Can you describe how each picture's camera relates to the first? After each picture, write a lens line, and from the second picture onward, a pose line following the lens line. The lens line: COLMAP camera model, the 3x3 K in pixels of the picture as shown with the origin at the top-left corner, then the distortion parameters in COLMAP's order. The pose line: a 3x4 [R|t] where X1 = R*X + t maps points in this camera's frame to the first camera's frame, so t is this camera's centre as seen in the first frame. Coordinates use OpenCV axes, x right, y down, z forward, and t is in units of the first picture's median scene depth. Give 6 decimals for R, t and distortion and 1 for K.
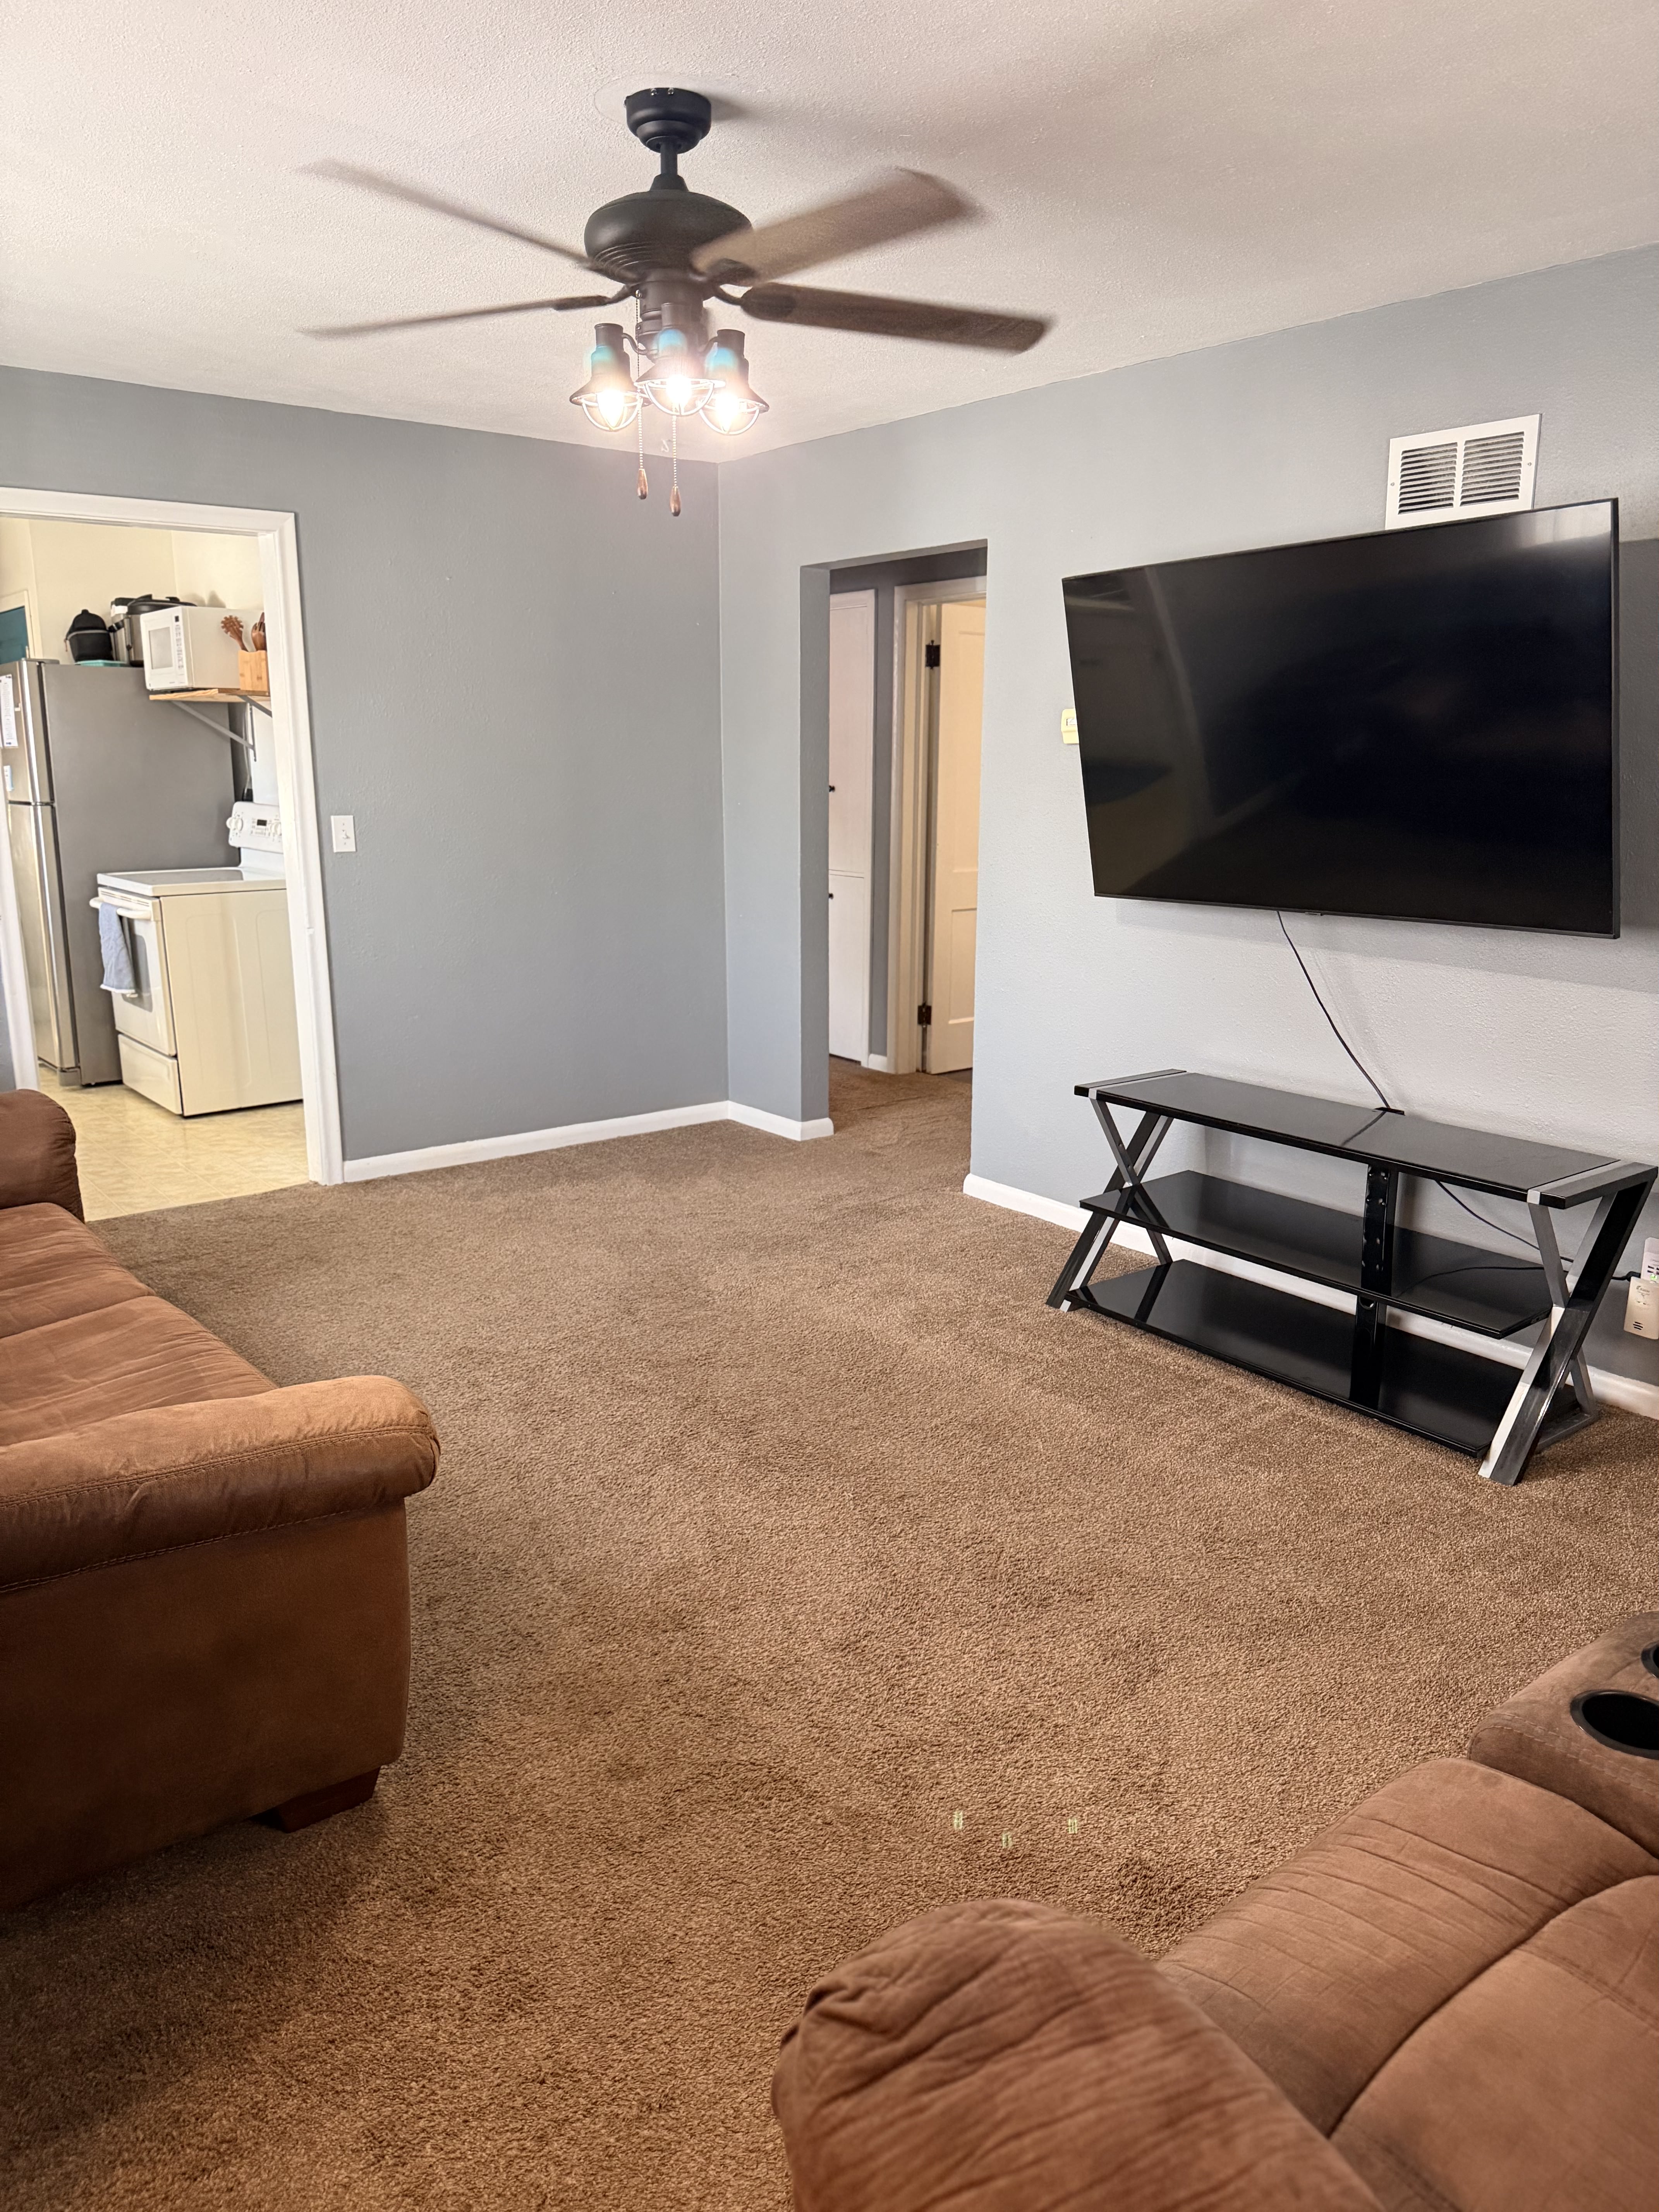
lens RADIAL K [[1540.4, 0, 827.6], [0, 1540.4, 1098.2], [0, 0, 1]] dist [0.119034, -0.193940]
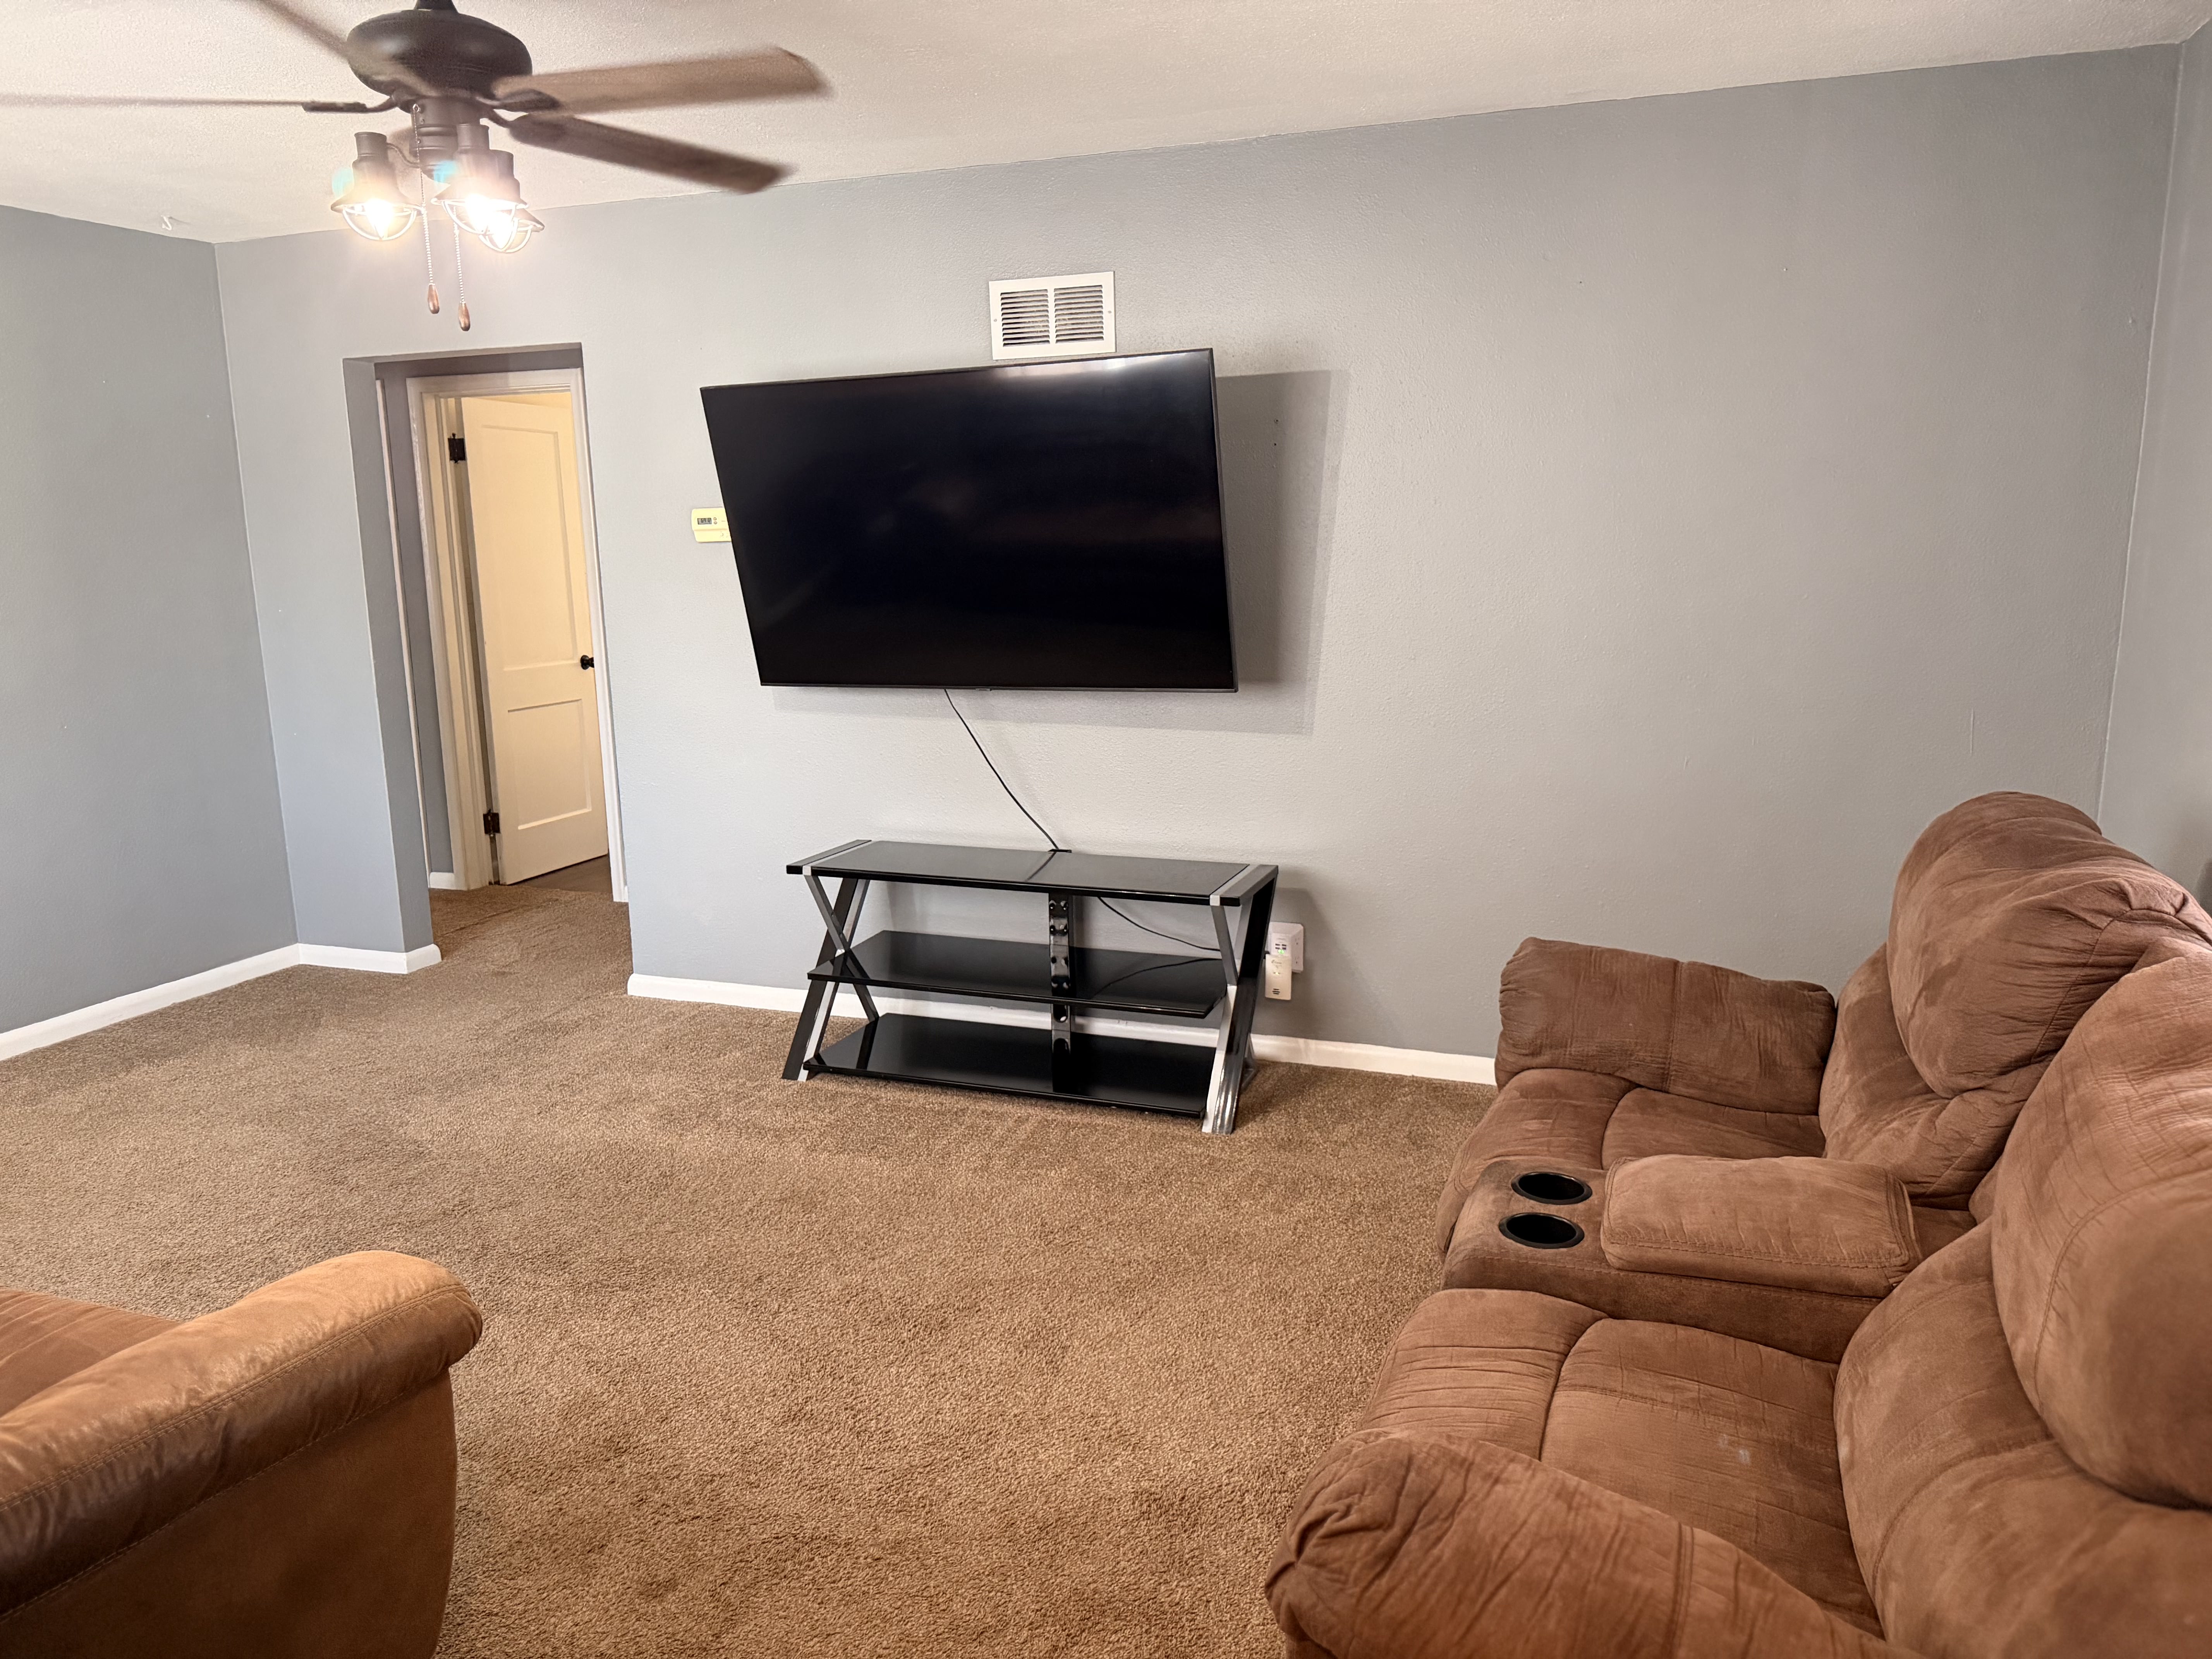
lens RADIAL K [[1540.4, 0, 1107.8], [0, 1540.4, 820.5], [0, 0, 1]] dist [0.119034, -0.193940]
pose [[0.856323, -0.115390, 0.503385, -0.190646], [0.134554, 0.990905, -0.001751, -0.007623], [-0.498605, 0.069232, 0.864060, -0.020902]]
